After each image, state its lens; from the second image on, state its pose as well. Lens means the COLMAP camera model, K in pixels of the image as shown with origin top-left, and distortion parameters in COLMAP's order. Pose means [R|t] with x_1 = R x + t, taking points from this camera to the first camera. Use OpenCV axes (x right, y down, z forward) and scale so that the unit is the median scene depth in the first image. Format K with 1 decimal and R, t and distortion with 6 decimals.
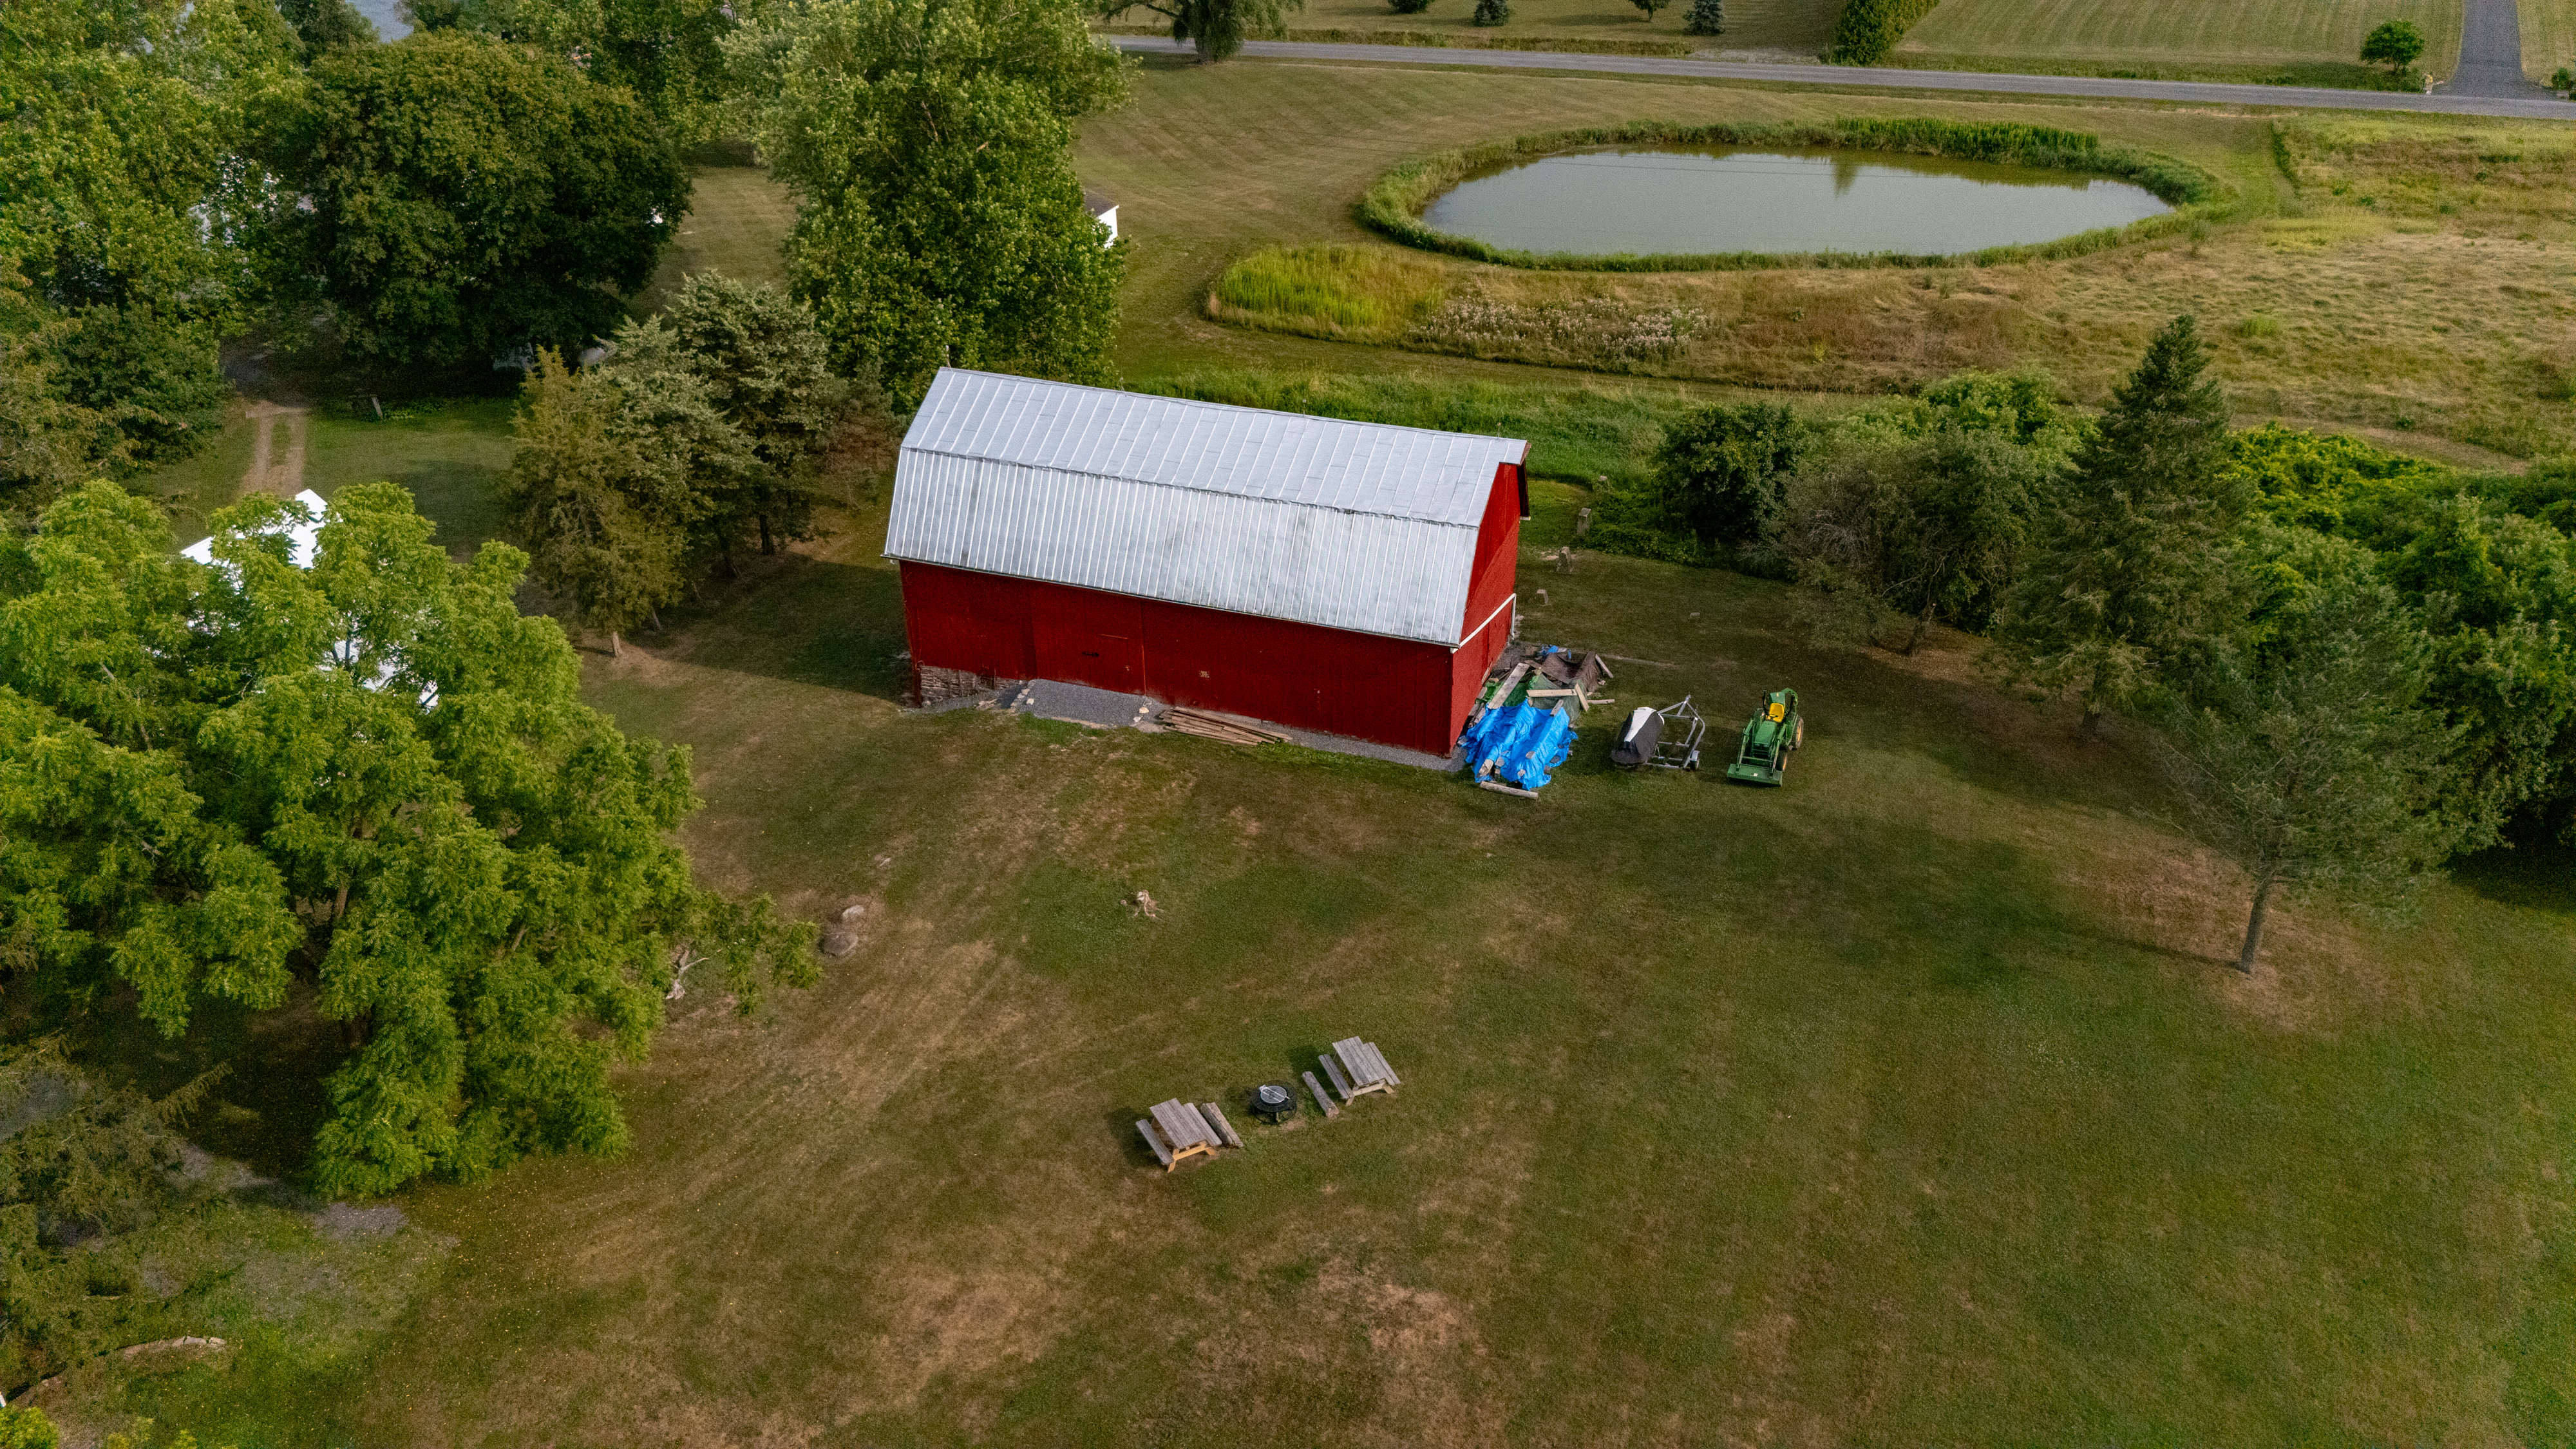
lens RADIAL K [[1897.3, 0, 1282.4], [0, 1897.3, 723.5], [0, 0, 1]] dist [0.070170, -0.064723]
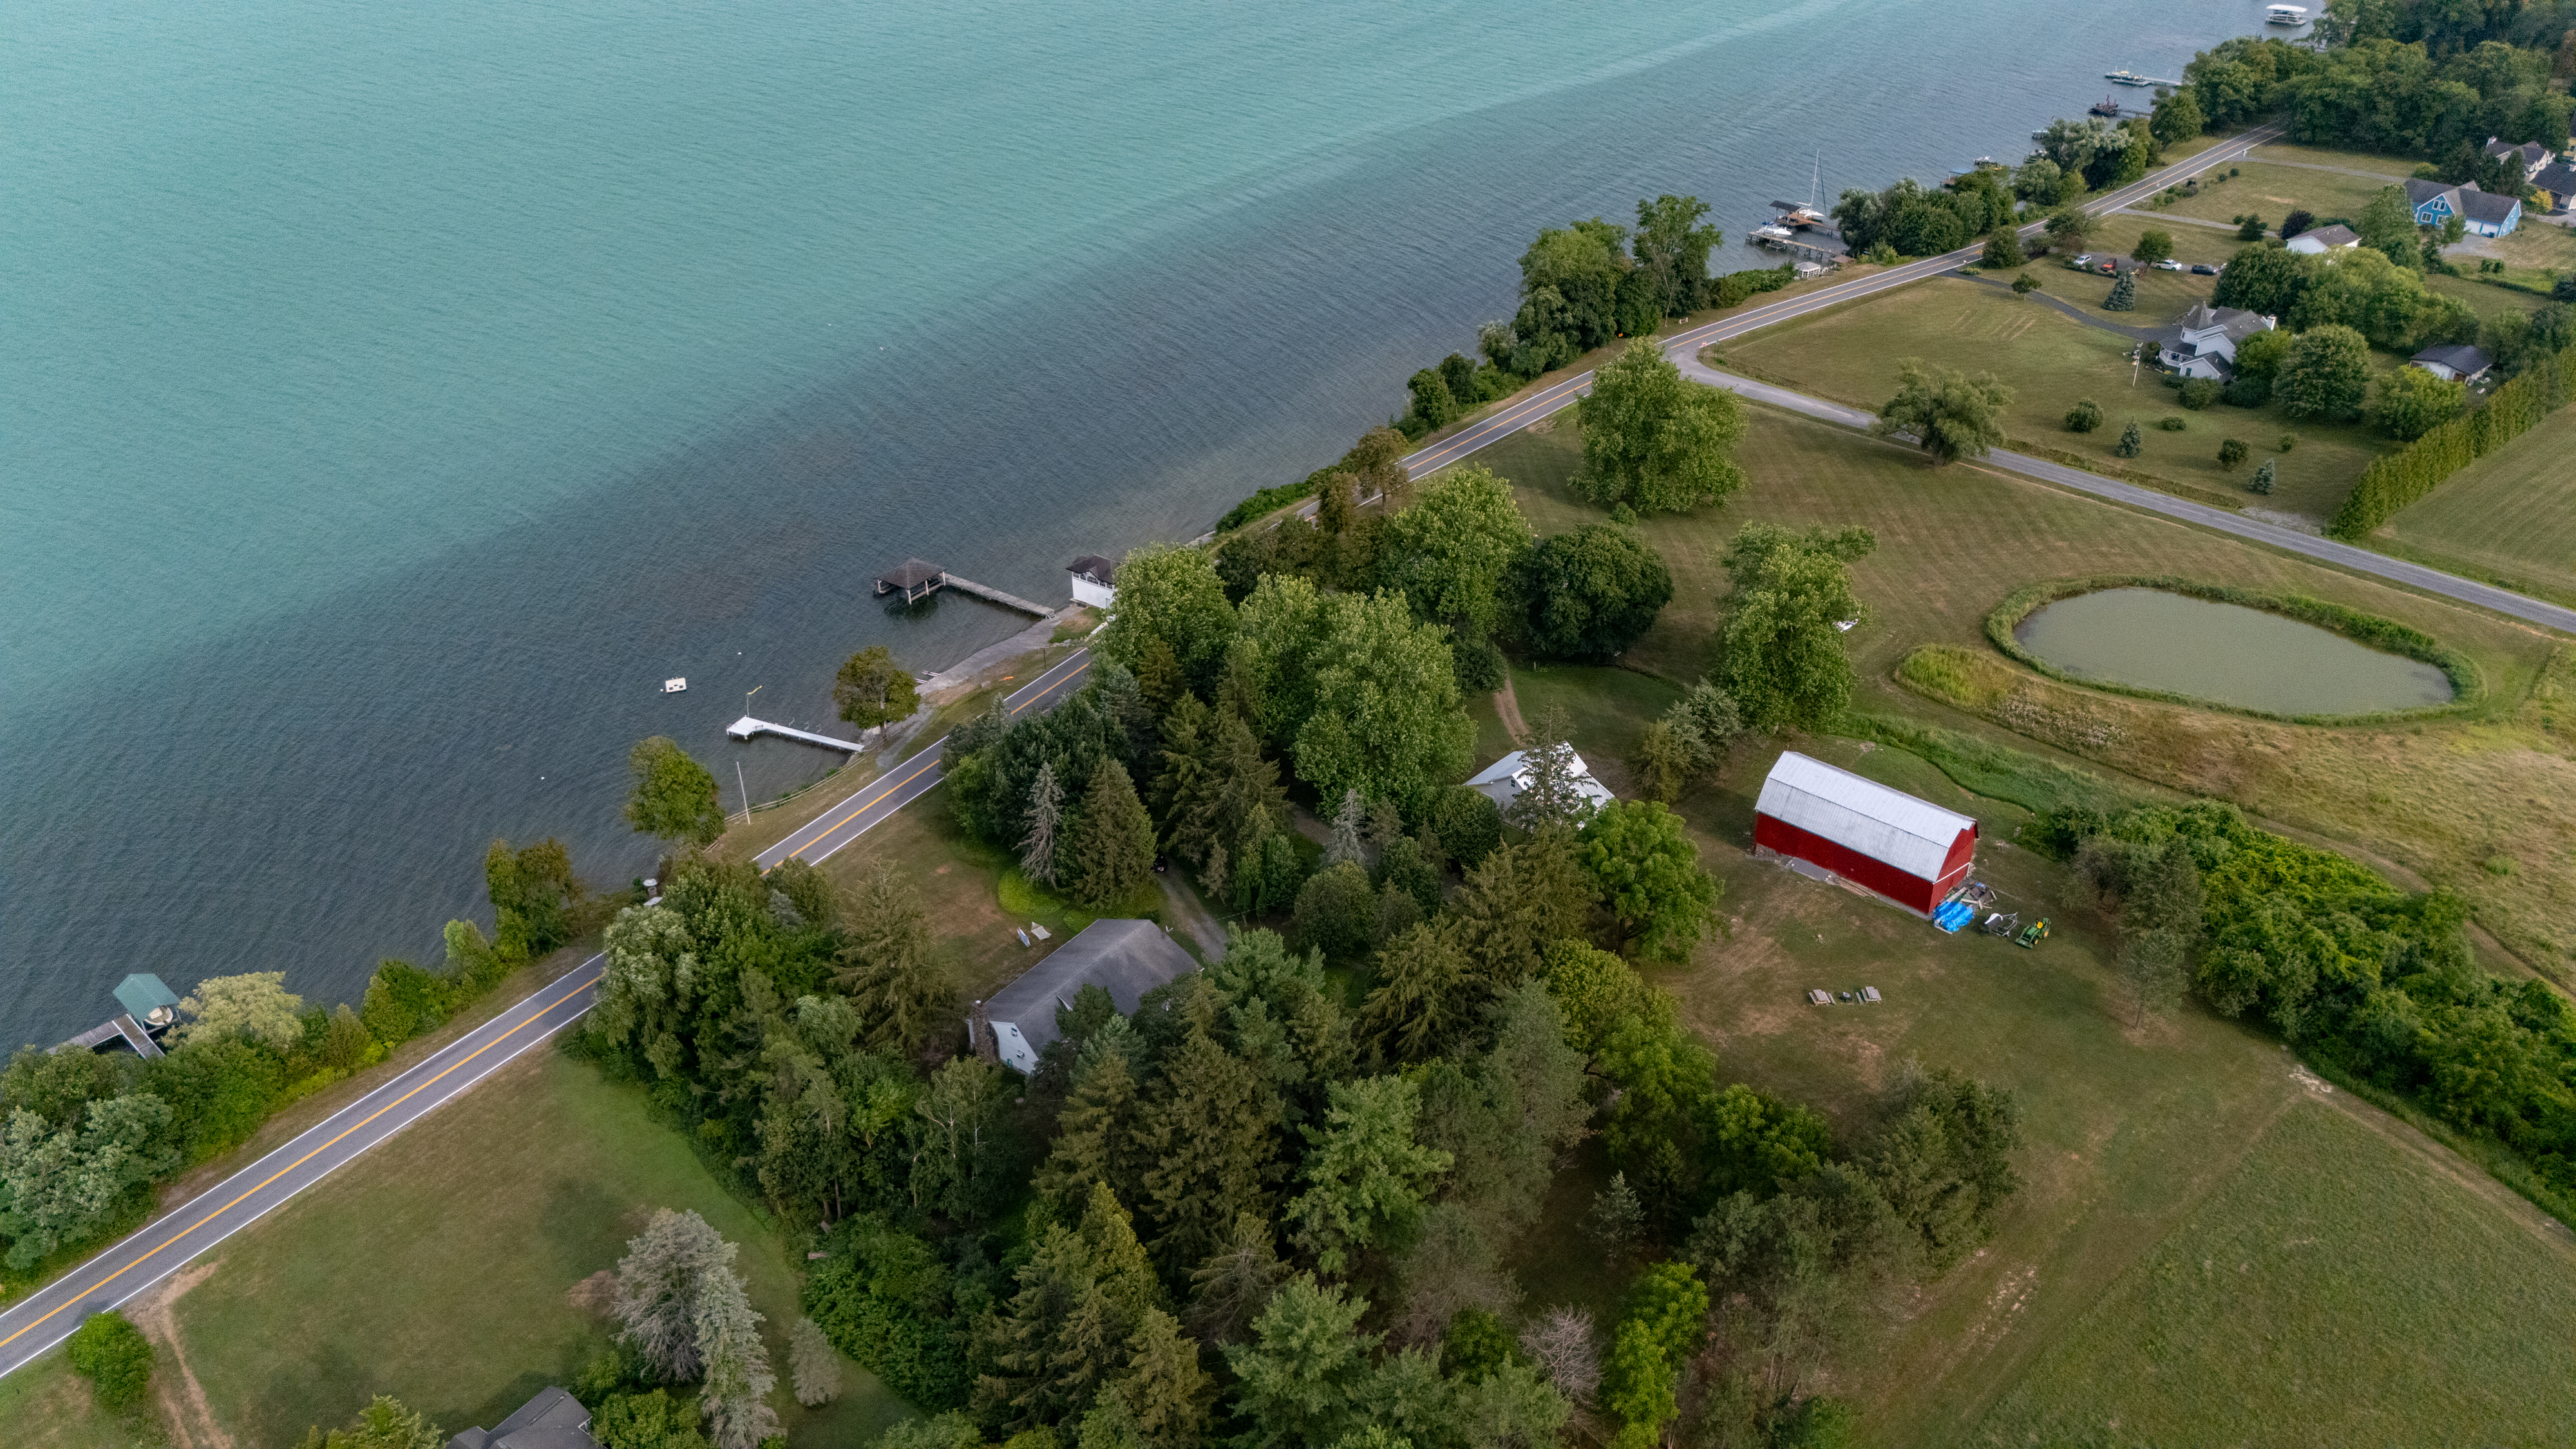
lens RADIAL K [[1897.3, 0, 1286.7], [0, 1897.3, 727.5], [0, 0, 1]] dist [0.070170, -0.064723]
pose [[0.924736, 0.194989, -0.326869, 0.077344], [-0.190227, 0.980624, 0.046809, -0.221643], [0.329662, 0.018894, 0.943910, -2.230608]]
